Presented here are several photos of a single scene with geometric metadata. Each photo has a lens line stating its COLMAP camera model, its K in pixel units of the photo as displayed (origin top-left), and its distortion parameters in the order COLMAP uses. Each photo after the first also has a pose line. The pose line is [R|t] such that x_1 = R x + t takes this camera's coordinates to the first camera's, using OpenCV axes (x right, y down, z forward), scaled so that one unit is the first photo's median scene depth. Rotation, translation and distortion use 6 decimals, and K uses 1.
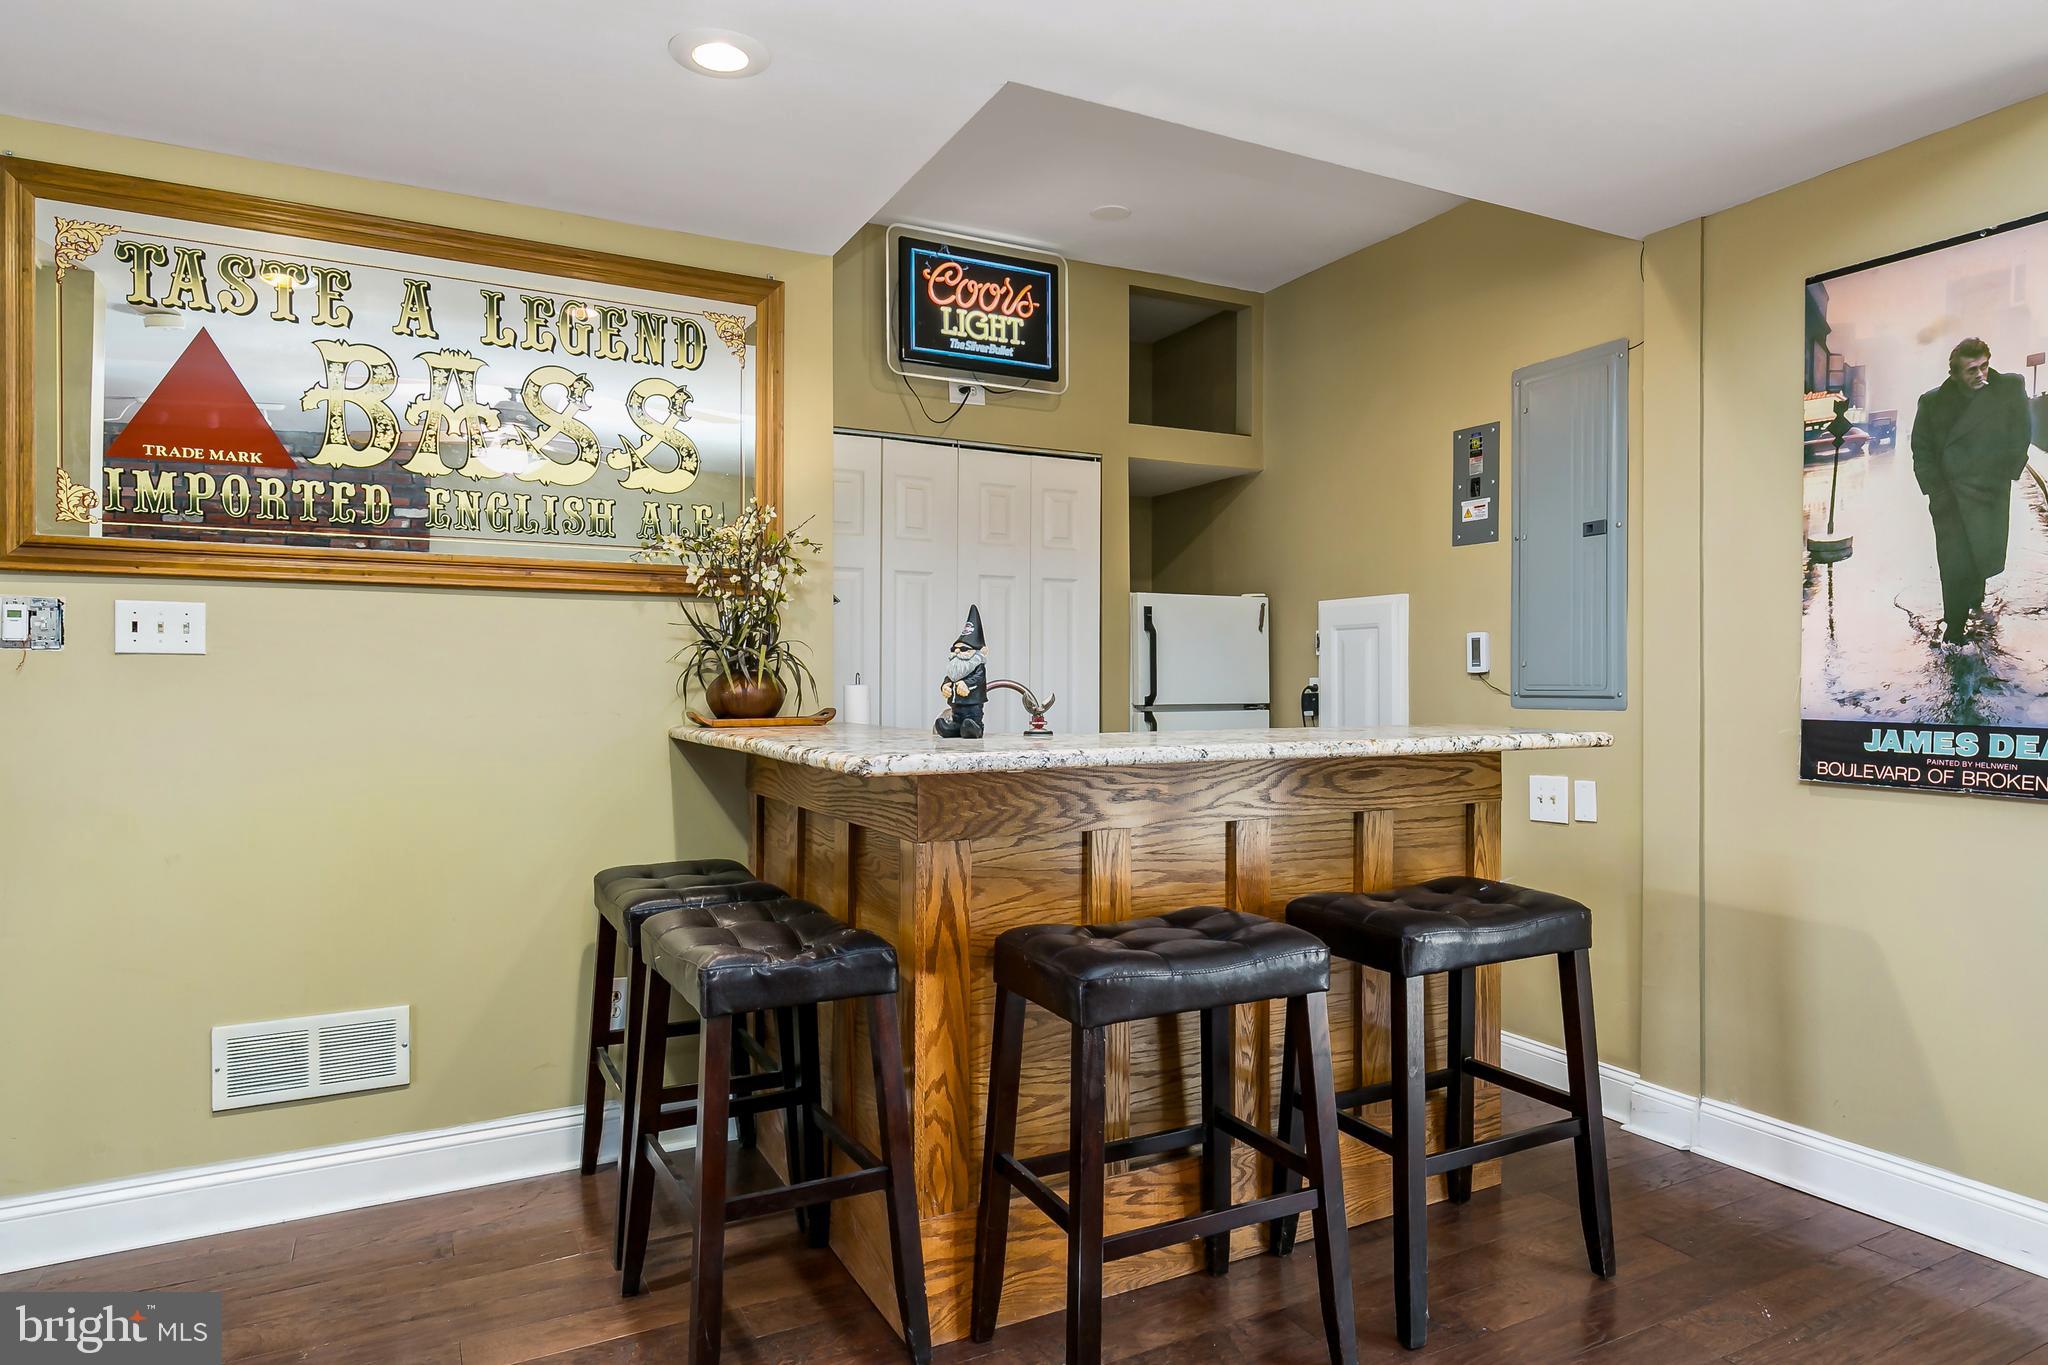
lens RADIAL K [[1223.8, 0, 1026.2], [0, 1223.8, 688.9], [0, 0, 1]] dist [0.006935, 0.002199]
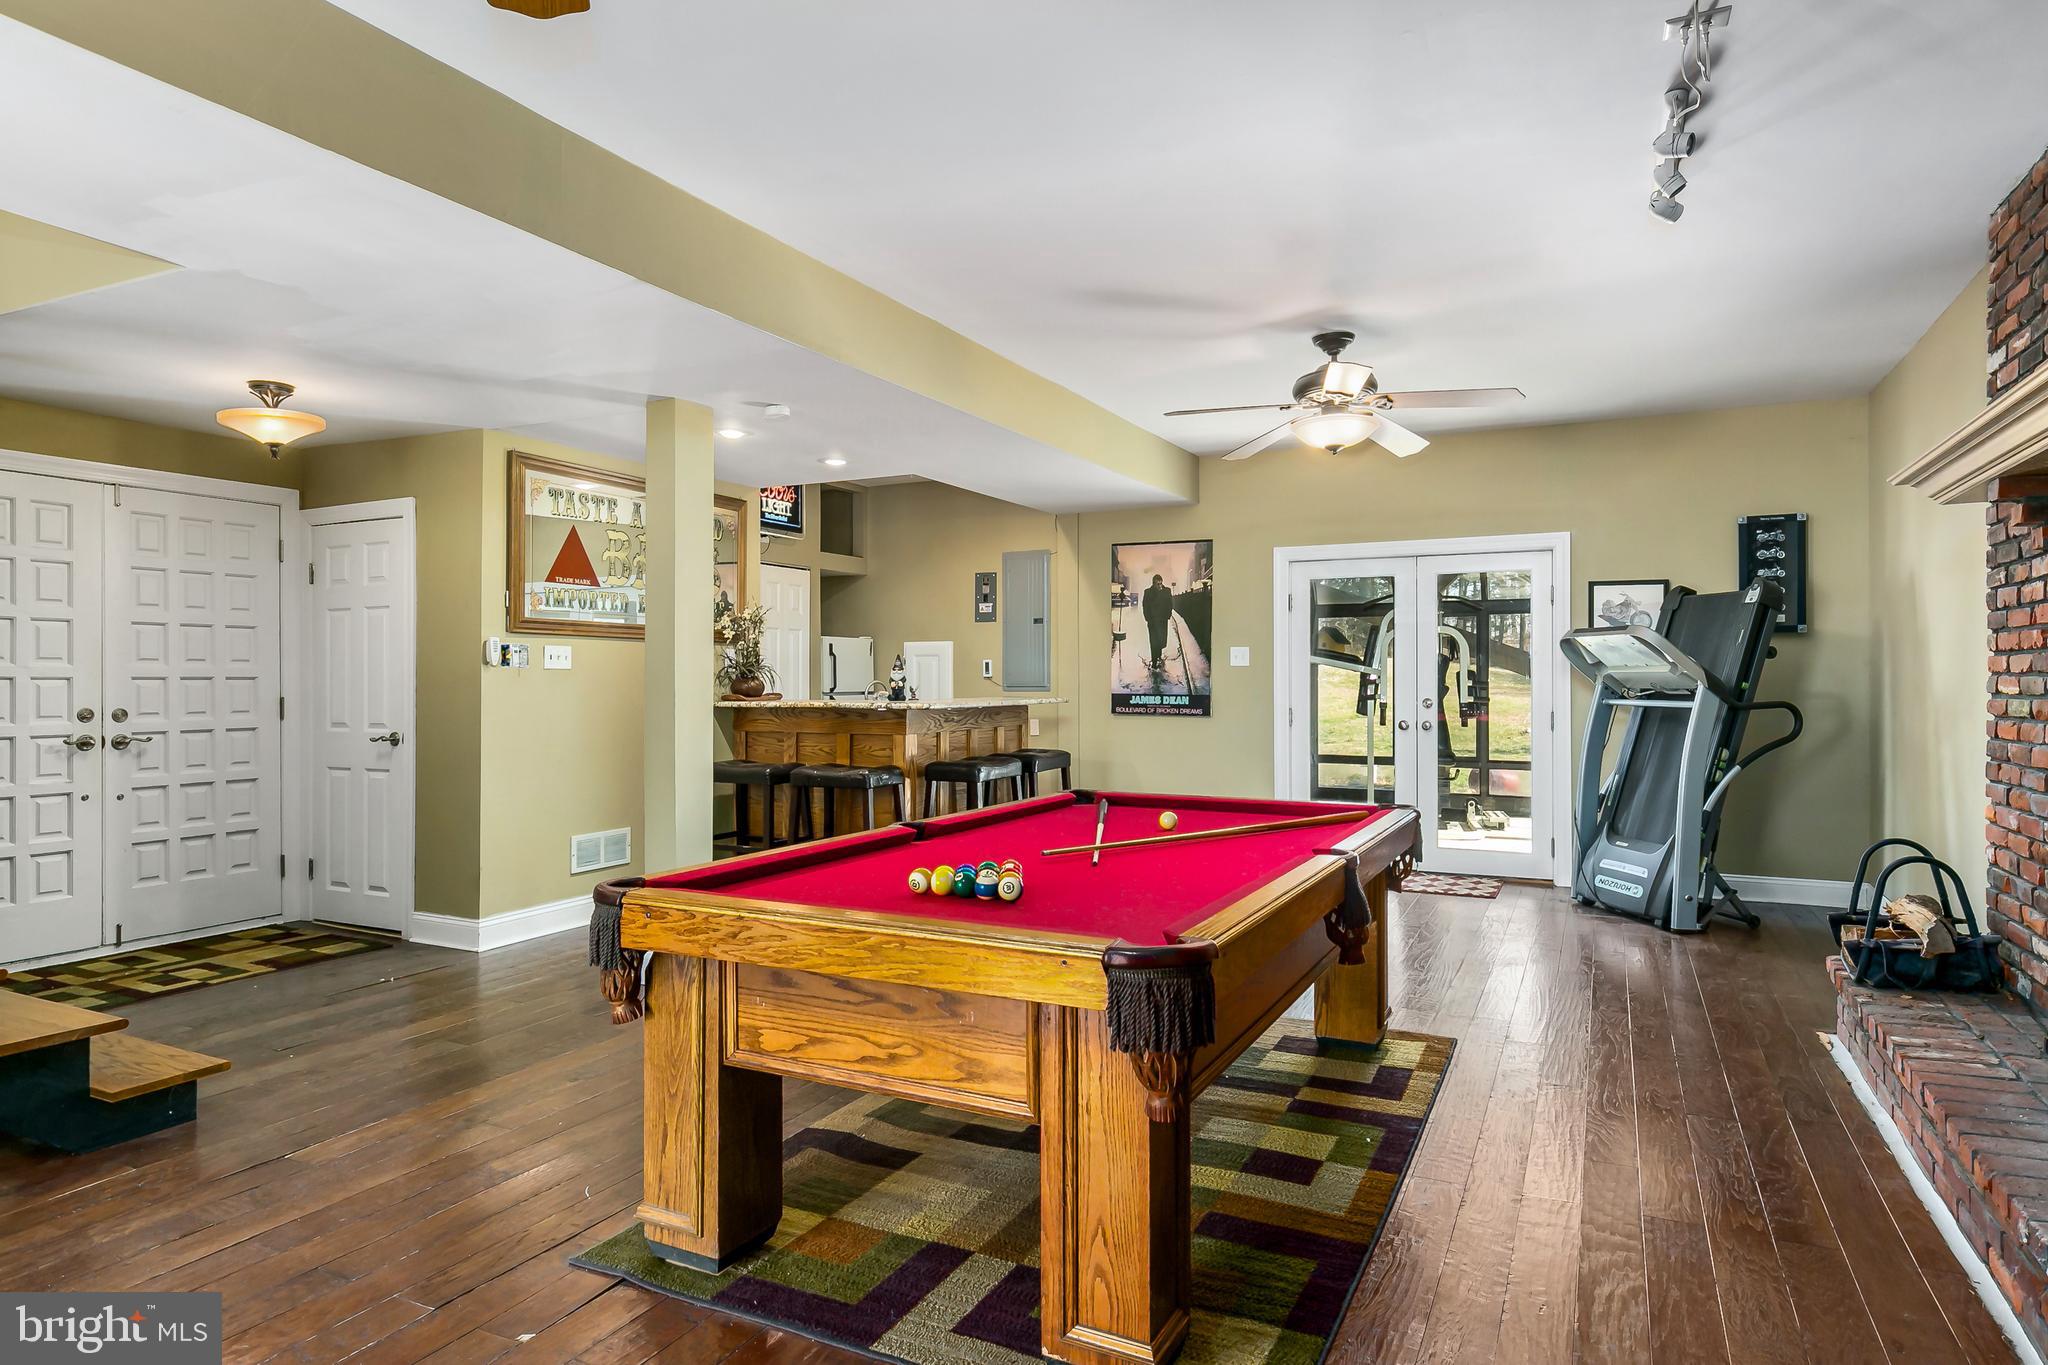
lens RADIAL K [[1180.7, 0, 1024.7], [0, 1180.7, 679.4], [0, 0, 1]] dist [0.007093, -0.002985]
pose [[0.809267, -0.001383, 0.587440, -1.103042], [0.004203, 0.999985, -0.003435, 0.000347], [-0.587426, 0.005249, 0.809261, -1.075265]]
